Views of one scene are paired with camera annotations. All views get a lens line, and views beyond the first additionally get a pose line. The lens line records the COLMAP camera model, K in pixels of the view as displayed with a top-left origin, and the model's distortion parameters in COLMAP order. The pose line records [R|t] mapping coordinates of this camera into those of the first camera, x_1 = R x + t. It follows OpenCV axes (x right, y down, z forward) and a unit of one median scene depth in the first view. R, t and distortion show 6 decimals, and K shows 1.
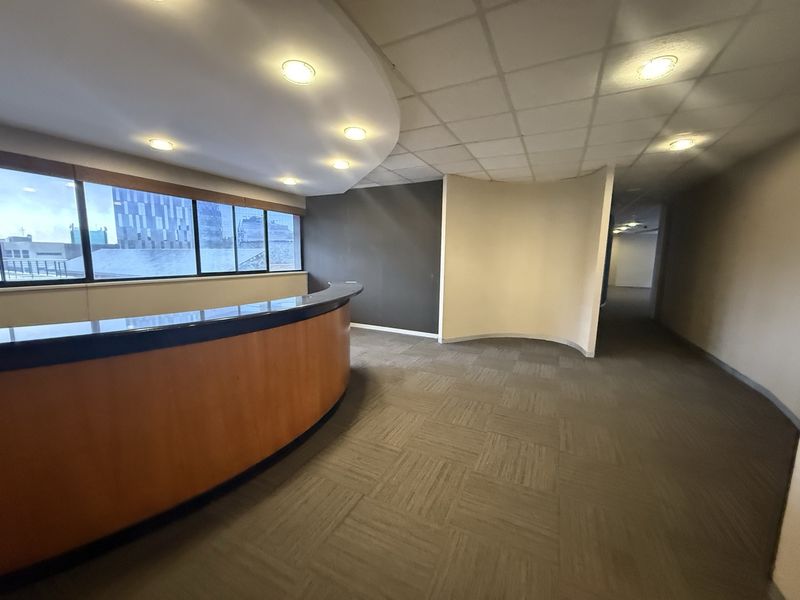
lens RADIAL K [[314.4, 0, 400.0], [0, 314.4, 300.0], [0, 0, 1]] dist [-0.008057, -0.000053]
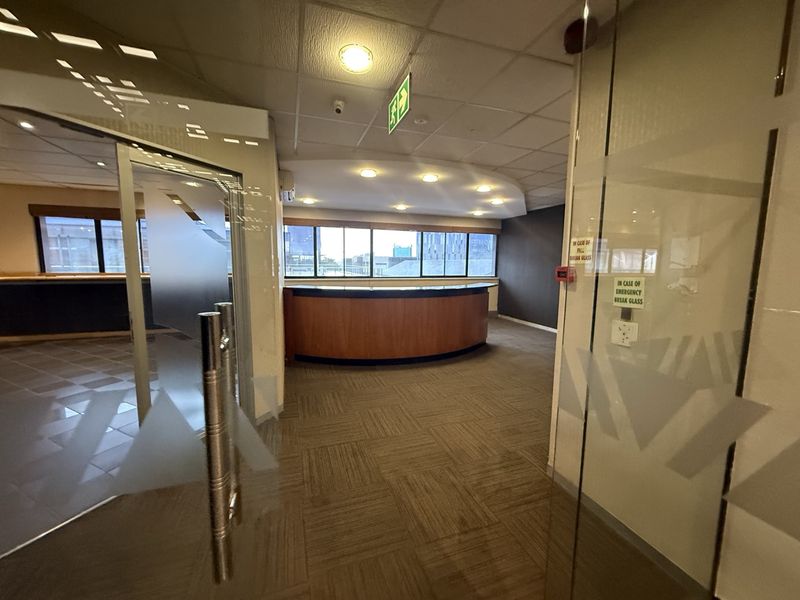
lens RADIAL K [[314.4, 0, 400.0], [0, 314.4, 300.0], [0, 0, 1]] dist [-0.008057, -0.000053]
pose [[0.708394, 0.076017, -0.701712, 0.382396], [-0.097389, 0.995201, 0.009495, 0.030611], [0.699066, 0.061612, 0.712398, -0.210783]]
